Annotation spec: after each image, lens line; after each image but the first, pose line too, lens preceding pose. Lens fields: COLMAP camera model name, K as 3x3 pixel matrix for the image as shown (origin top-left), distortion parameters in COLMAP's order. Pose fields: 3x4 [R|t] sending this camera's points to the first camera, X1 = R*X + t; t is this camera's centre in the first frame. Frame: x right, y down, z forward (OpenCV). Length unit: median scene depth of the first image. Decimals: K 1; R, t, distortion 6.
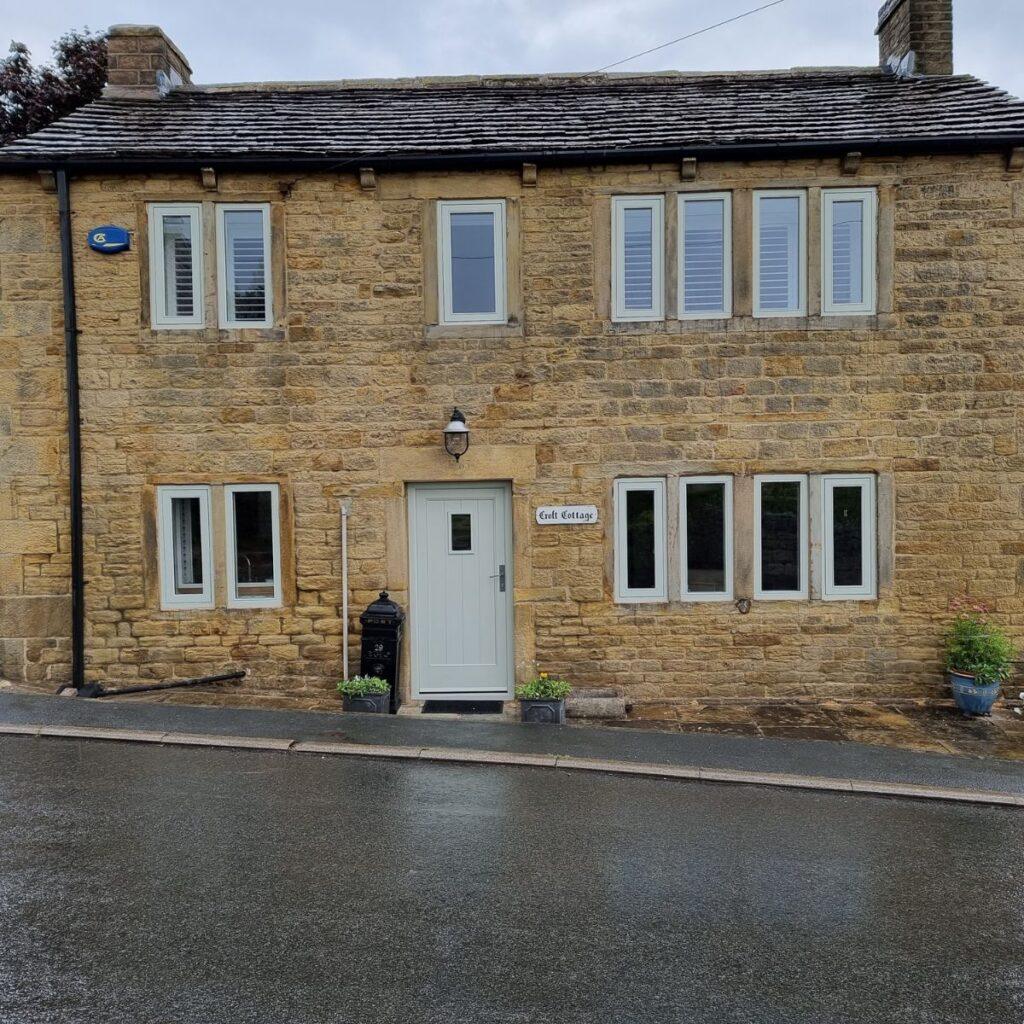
lens RADIAL K [[1237.1, 0, 510.7], [0, 1237.1, 514.4], [0, 0, 1]] dist [0.085386, 0.000000]
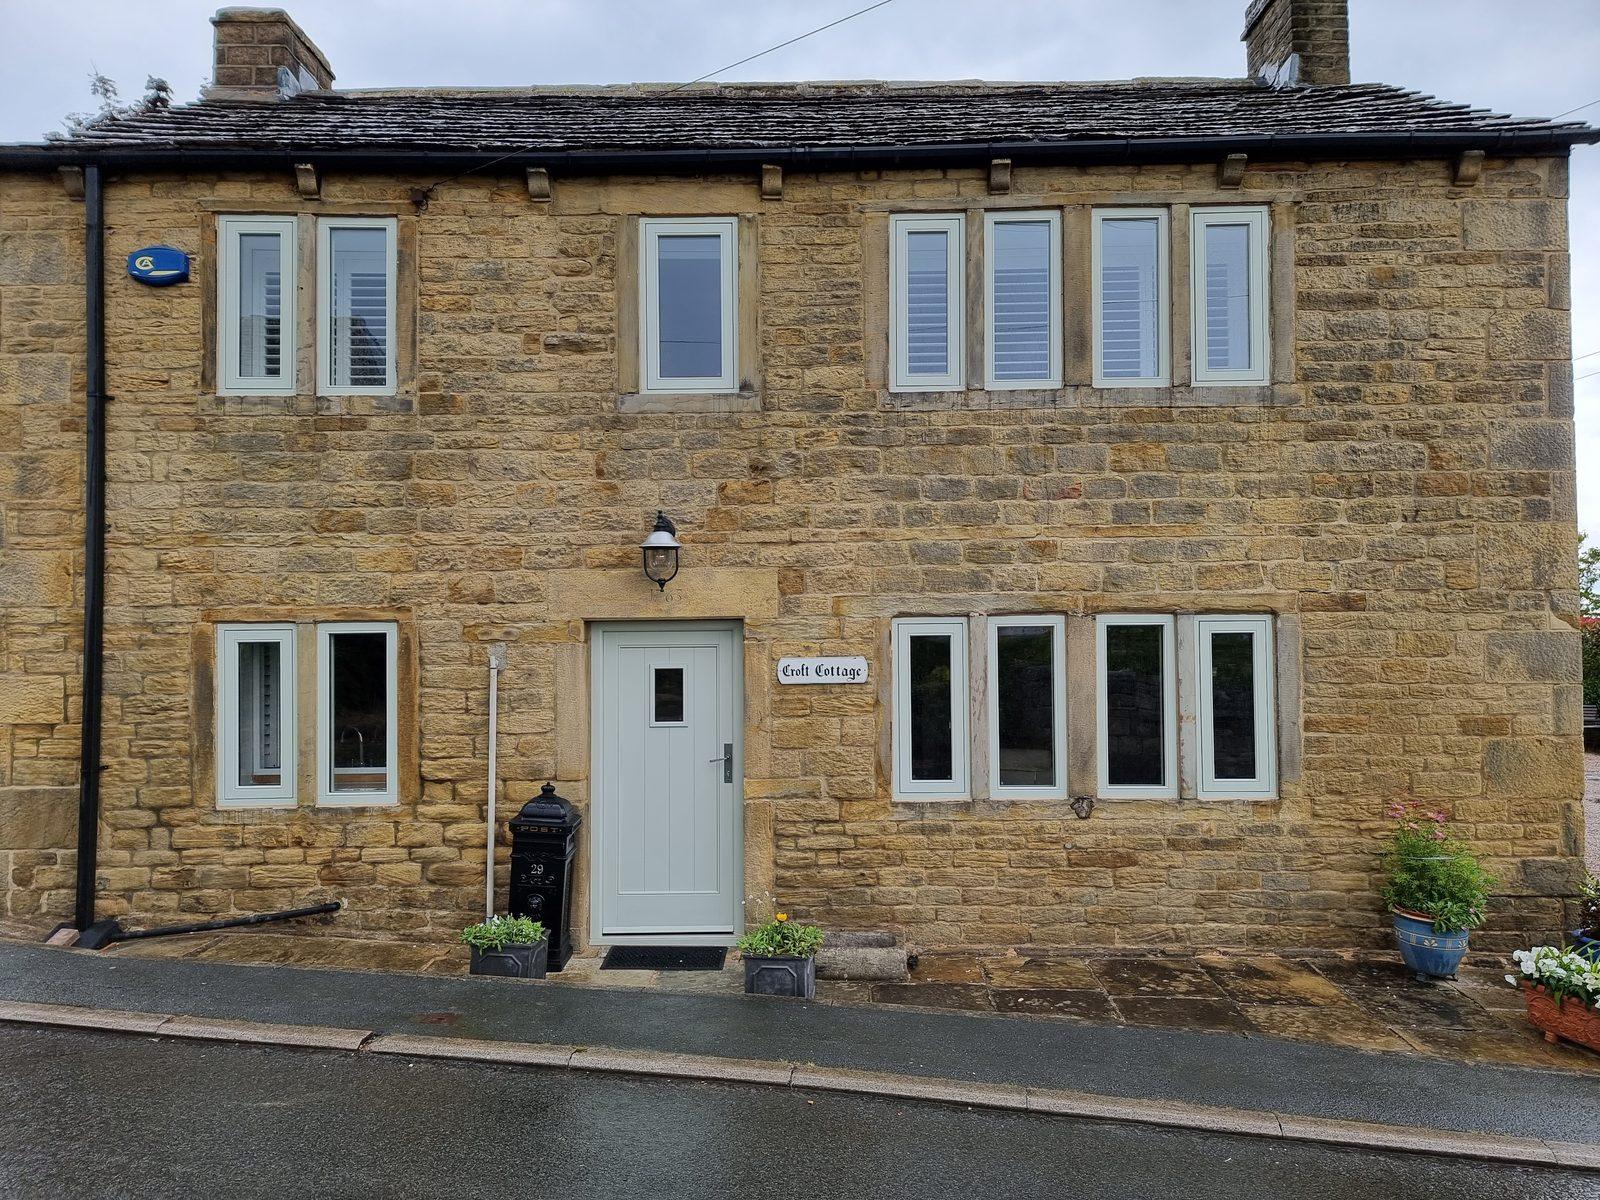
lens RADIAL K [[1282.1, 0, 803.9], [0, 1282.1, 593.9], [0, 0, 1]] dist [0.065857, -0.009776]
pose [[0.999967, 0.007756, 0.002579, 0.032759], [-0.007585, 0.998134, -0.060587, 0.001058], [-0.003044, 0.060565, 0.998160, 0.292123]]
